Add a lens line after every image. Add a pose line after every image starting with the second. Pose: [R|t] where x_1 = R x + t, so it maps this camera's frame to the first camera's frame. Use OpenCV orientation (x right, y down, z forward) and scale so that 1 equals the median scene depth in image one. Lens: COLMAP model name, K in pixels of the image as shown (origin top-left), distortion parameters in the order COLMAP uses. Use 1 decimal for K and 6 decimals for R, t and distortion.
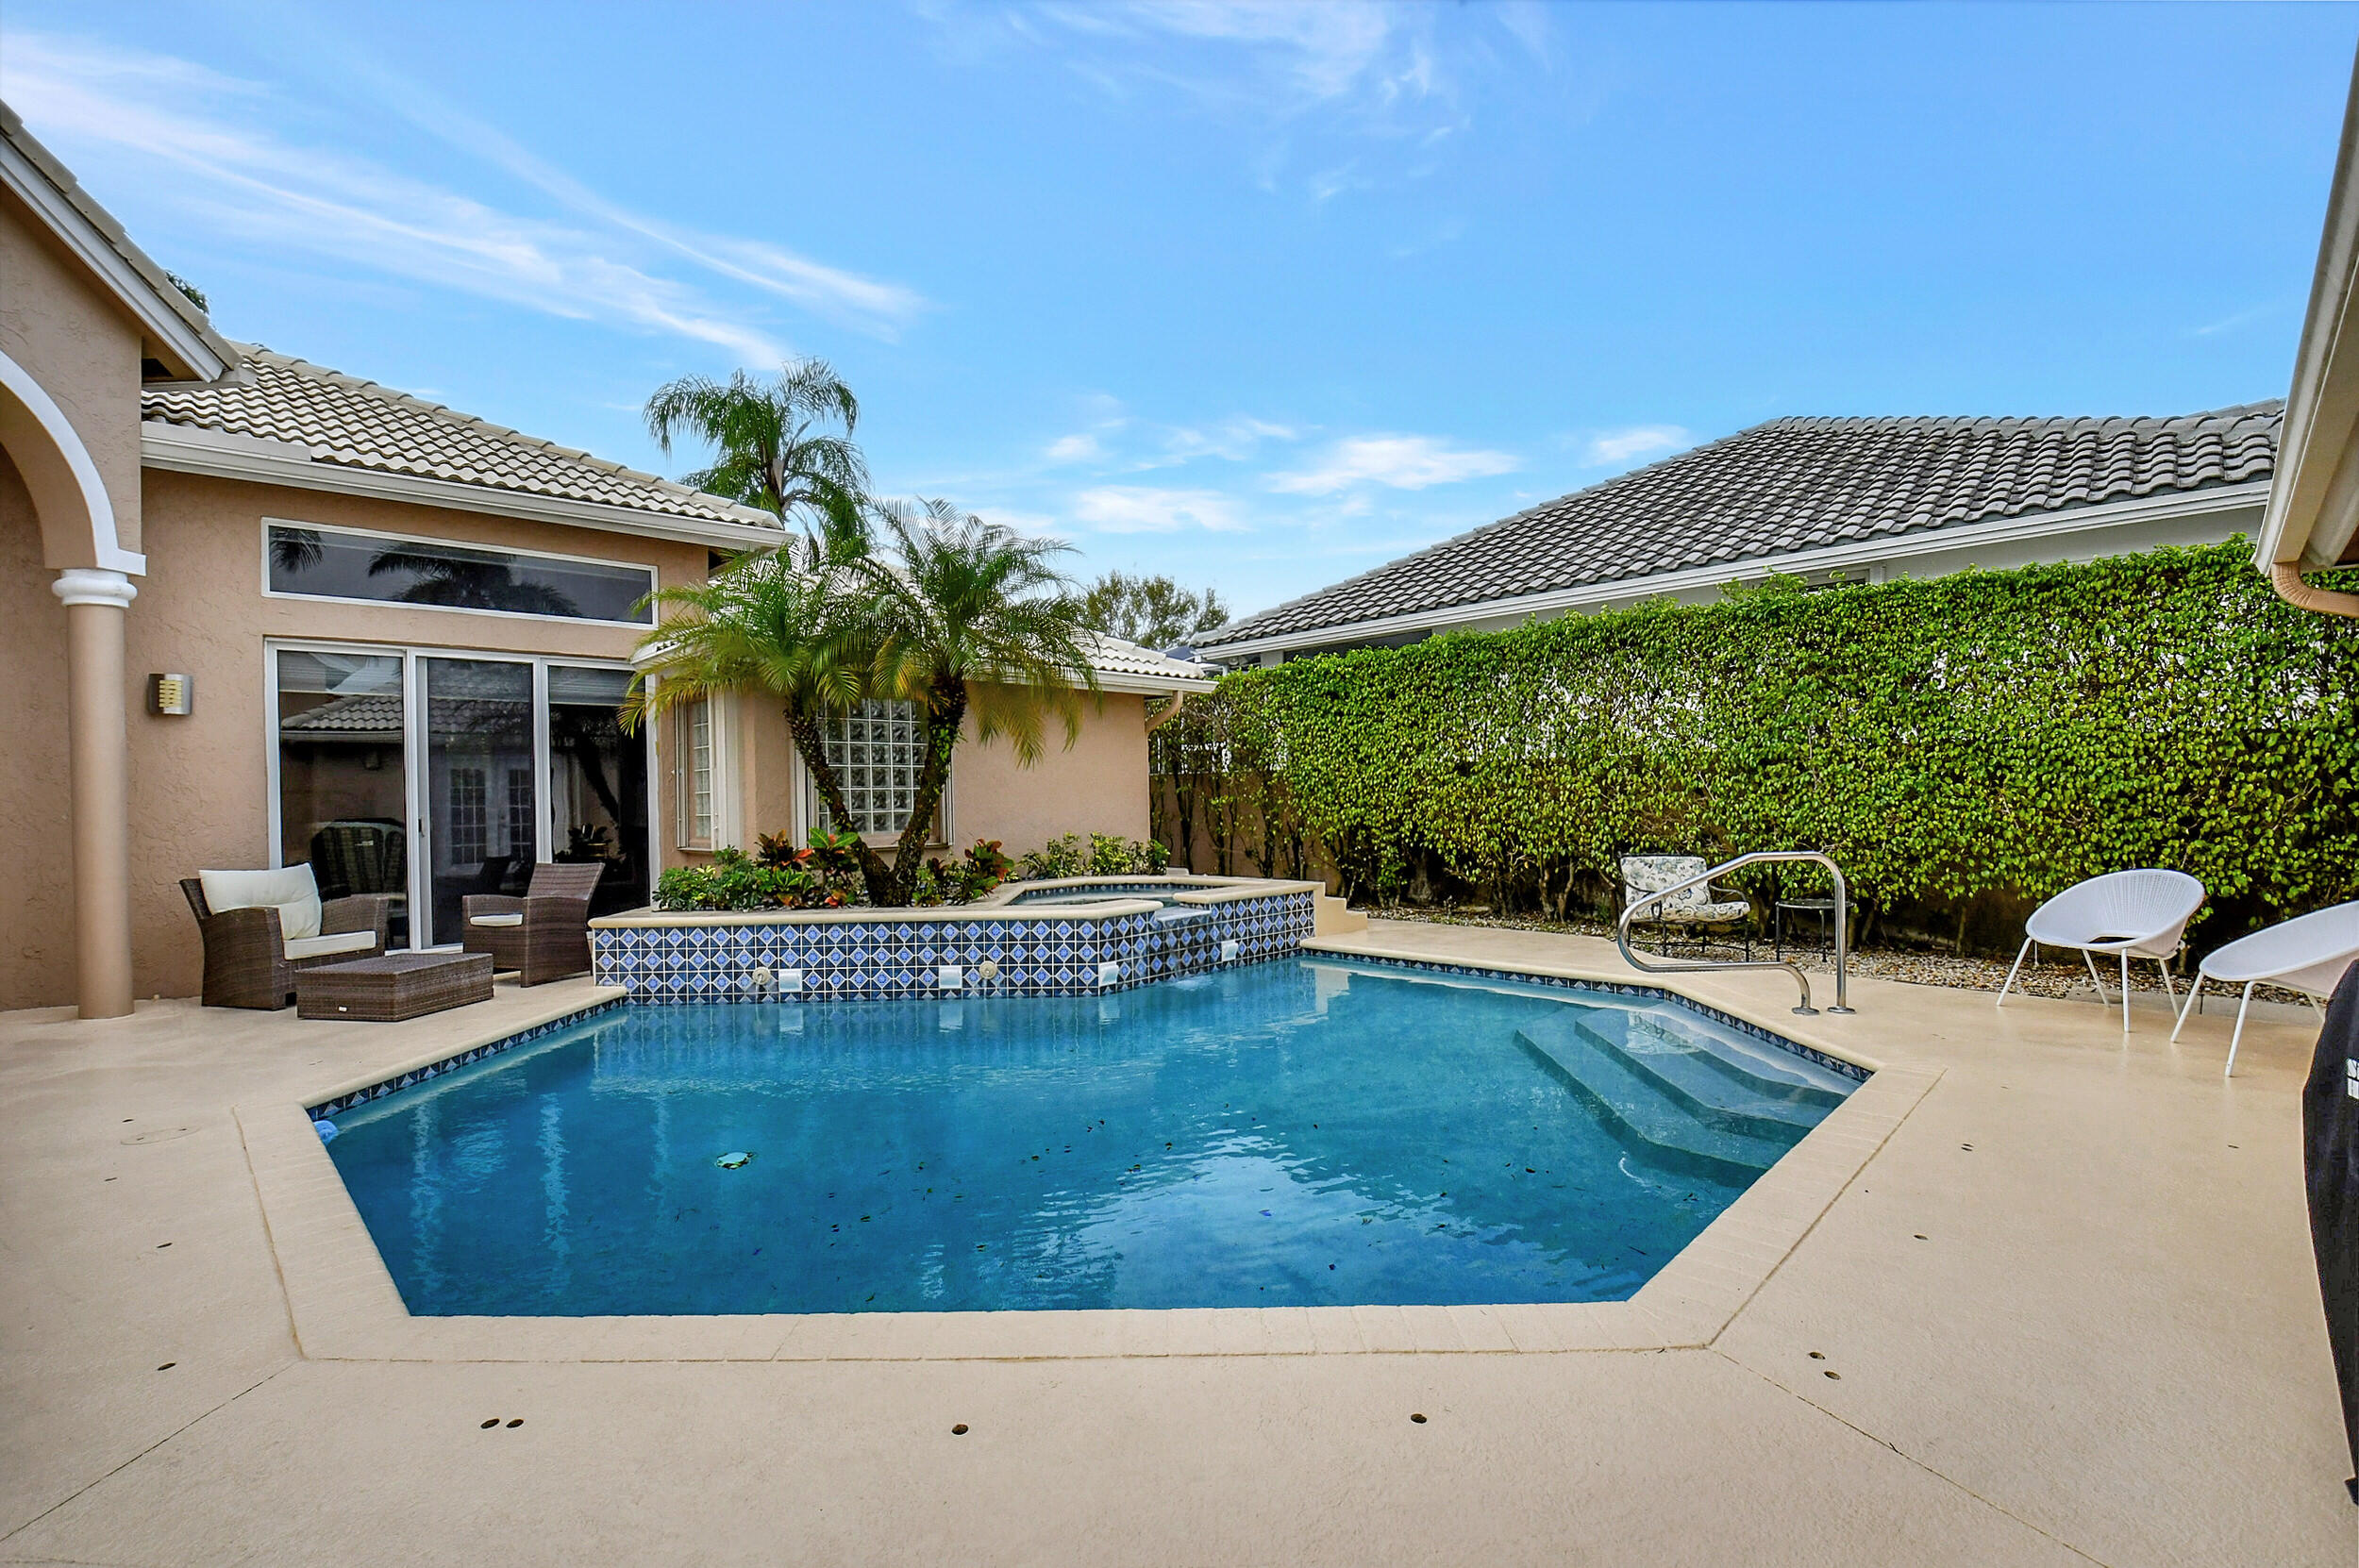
lens RADIAL K [[1041.8, 0, 1179.5], [0, 1041.8, 784.0], [0, 0, 1]] dist [0.003158, -0.017277]
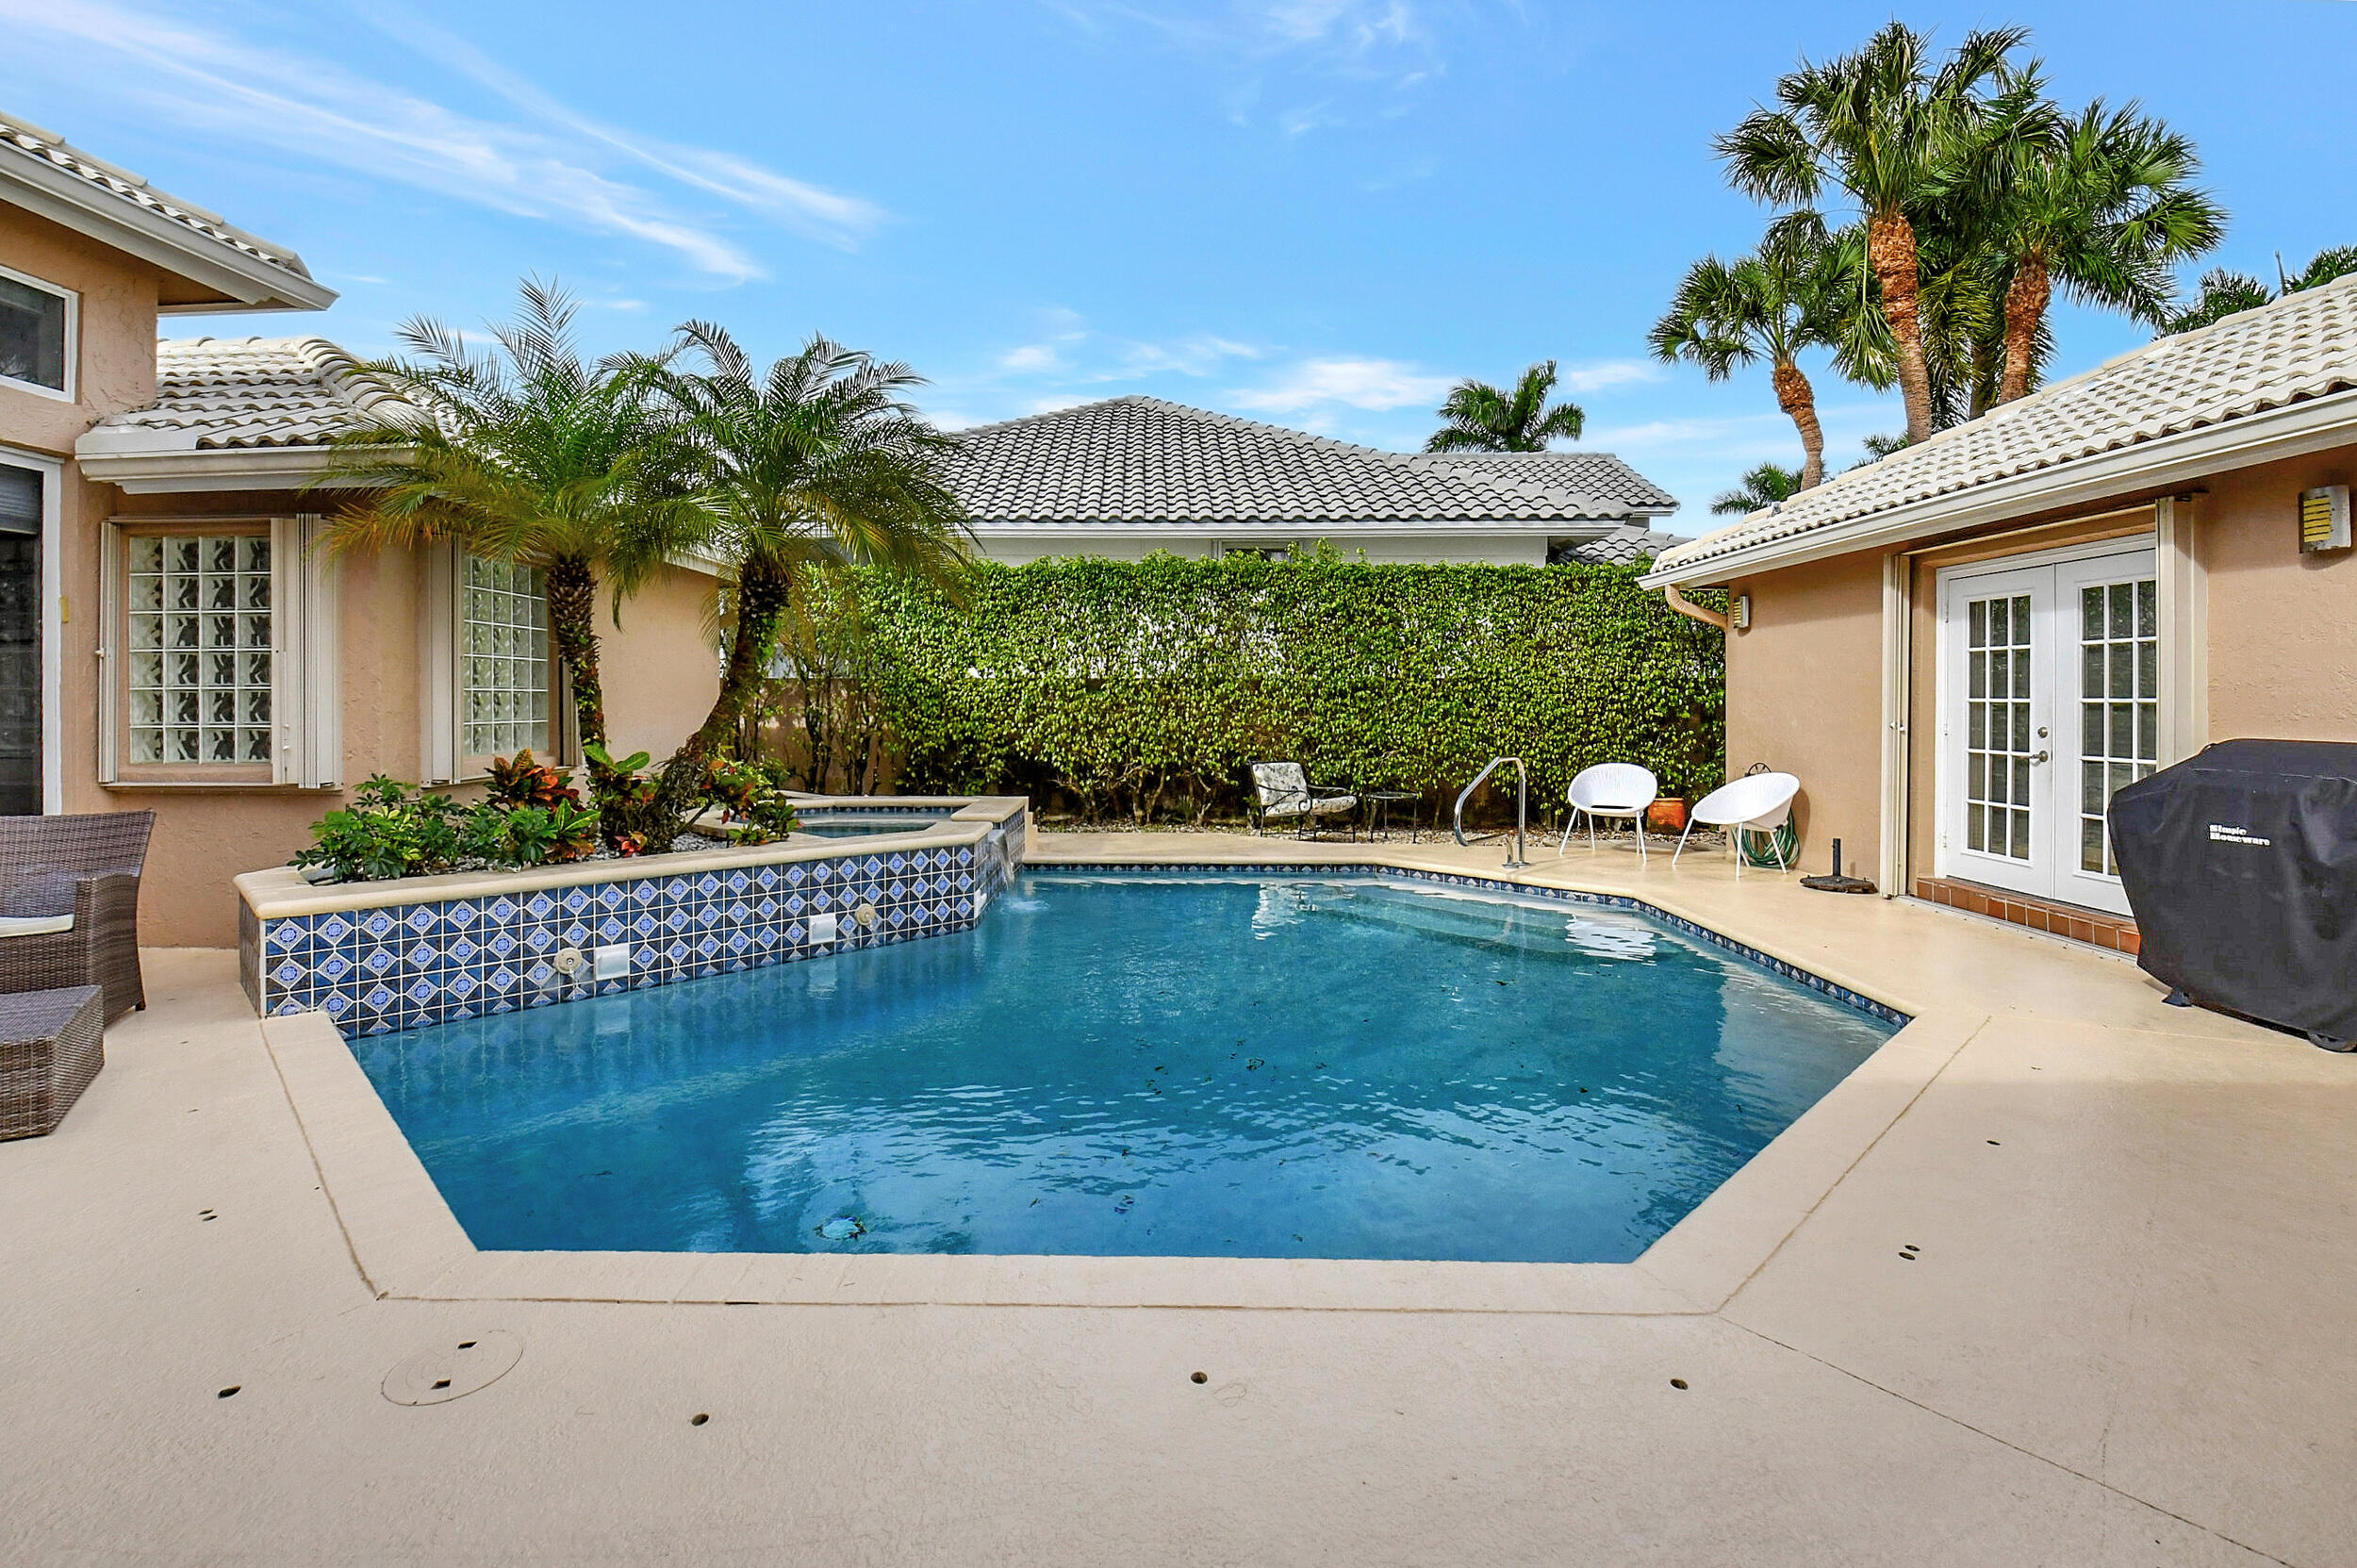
lens RADIAL K [[1066.3, 0, 1152.1], [0, 1066.3, 719.7], [0, 0, 1]] dist [0.001741, -0.033036]
pose [[0.718907, 0.008016, 0.695060, -0.610412], [-0.021720, 0.999704, 0.010936, 0.009290], [-0.694767, -0.022959, 0.718868, 0.233557]]
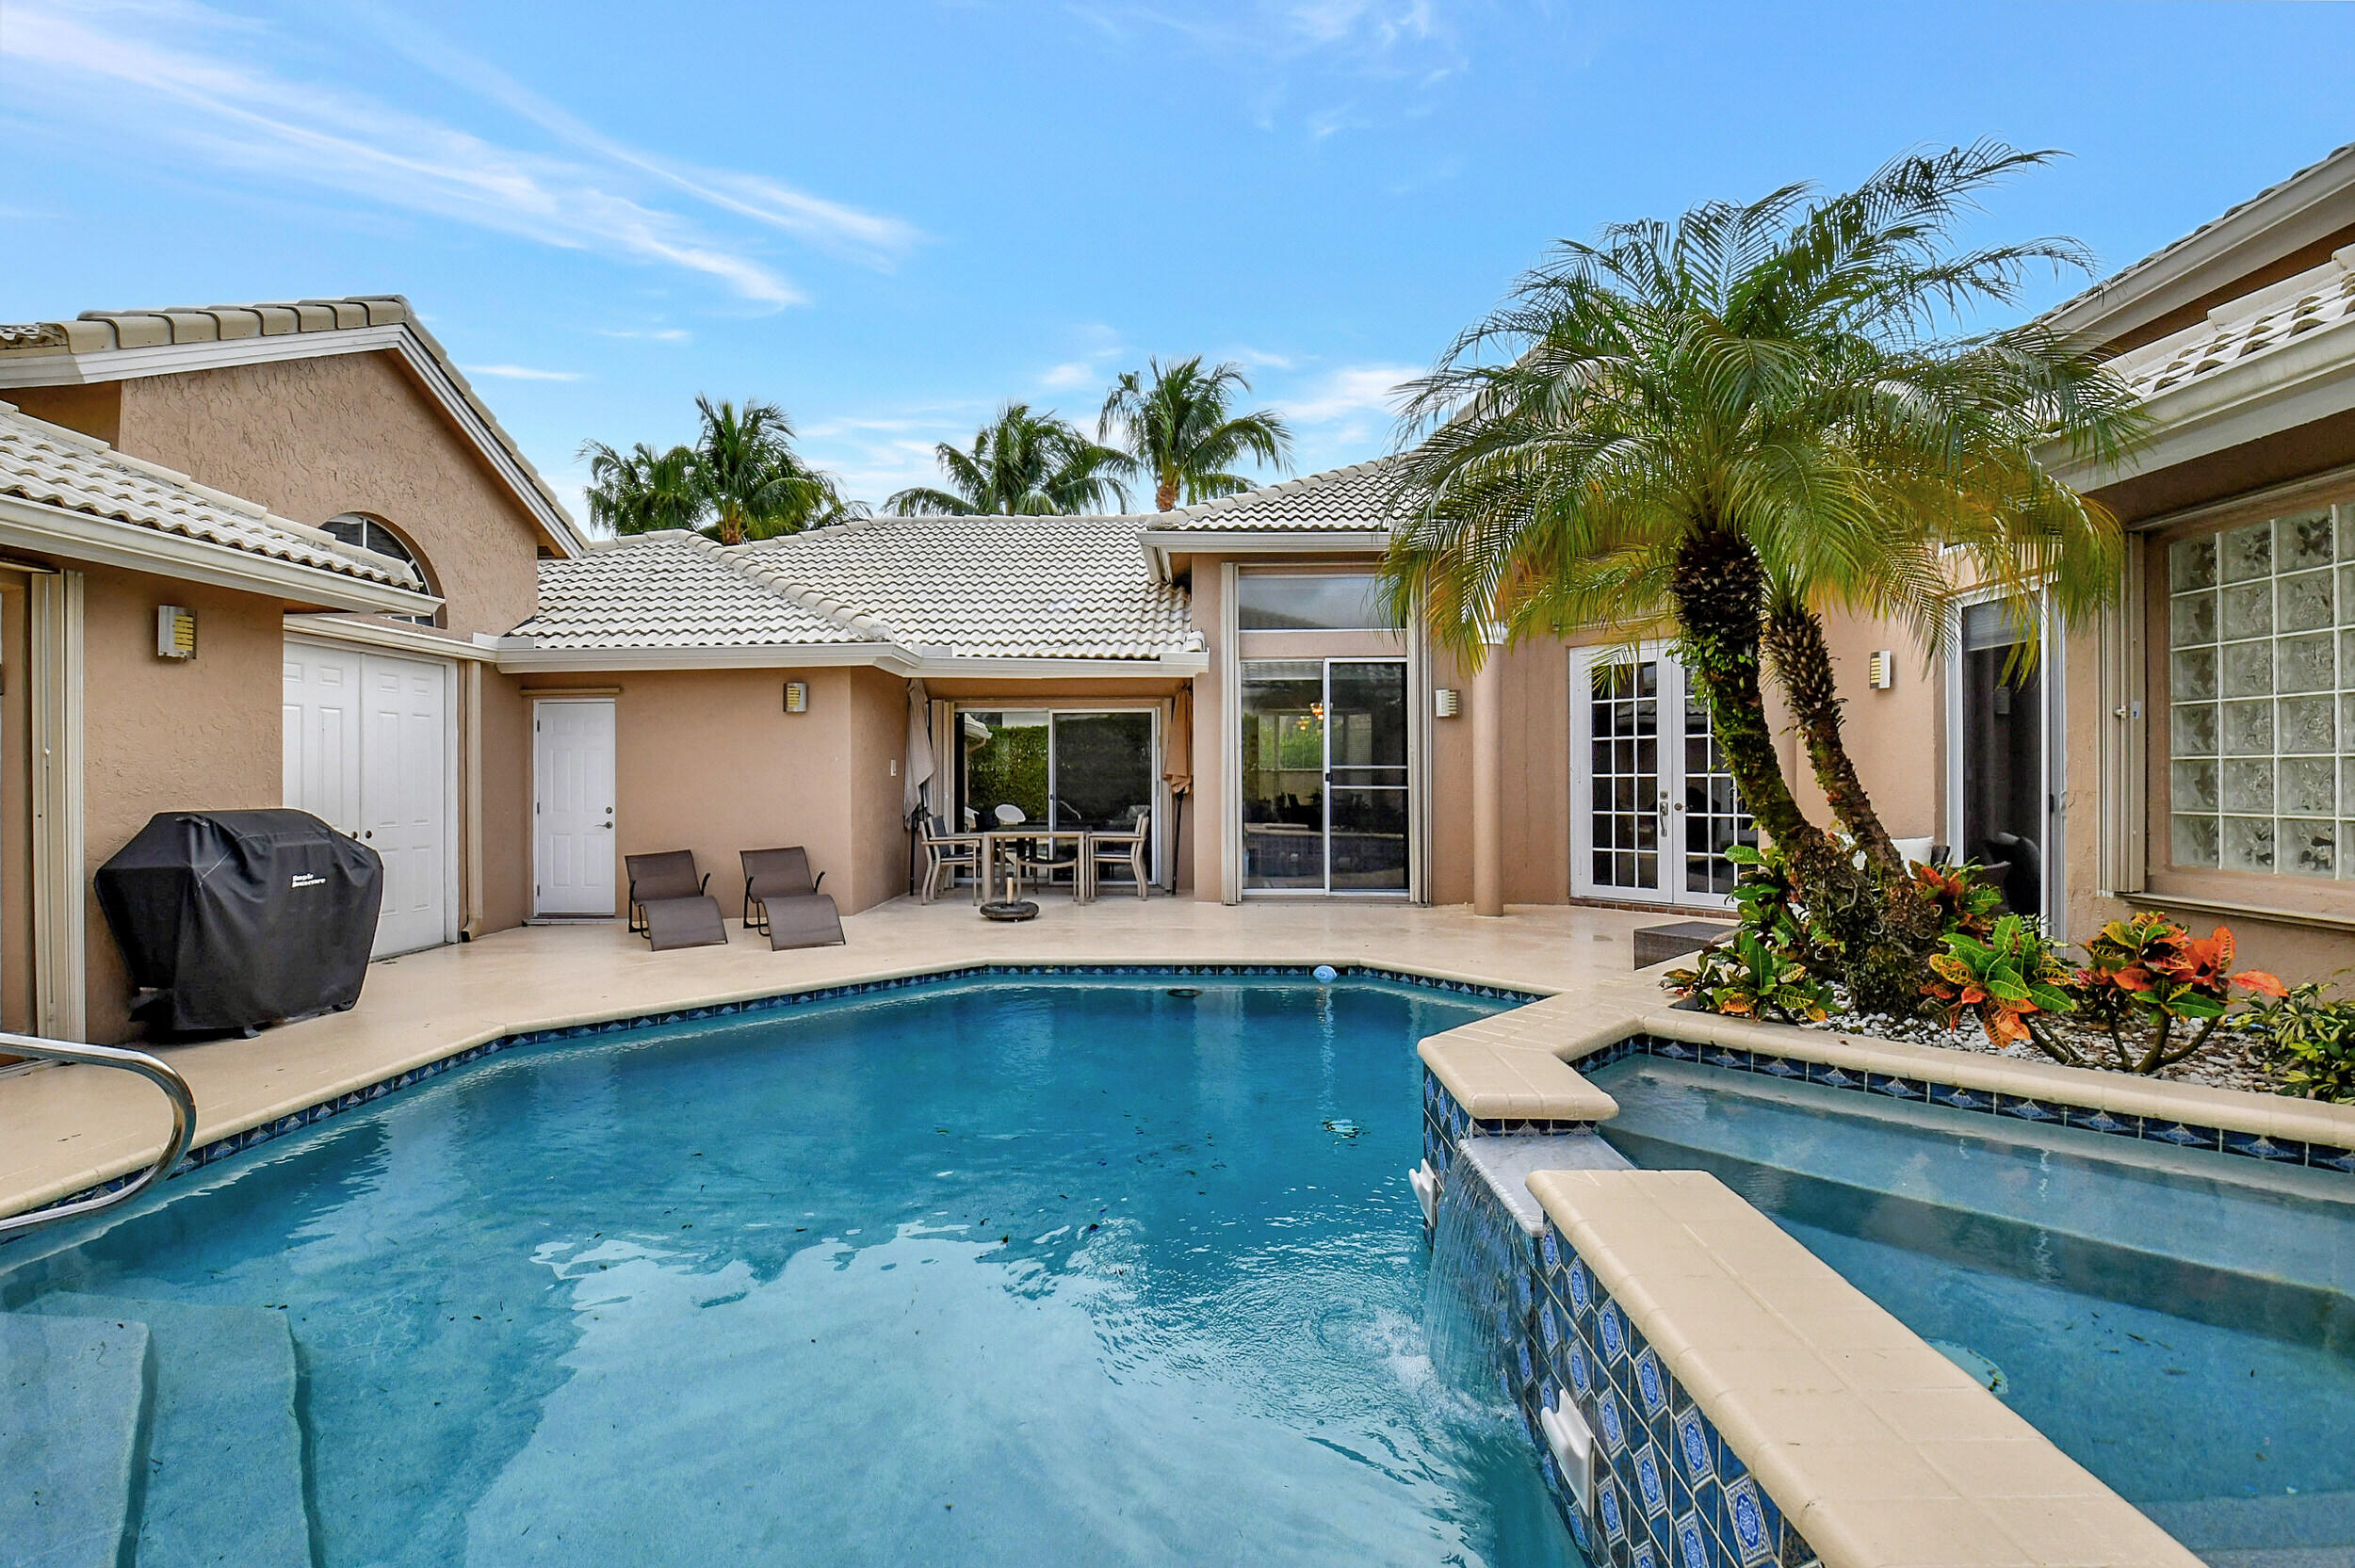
lens RADIAL K [[1016.9, 0, 1177.5], [0, 1016.9, 784.0], [0, 0, 1]] dist [0.022324, -0.031805]
pose [[-0.723081, 0.024343, -0.690334, 0.323942], [0.022016, 0.999683, 0.012191, -0.000649], [0.690412, -0.006383, -0.723388, 1.277175]]
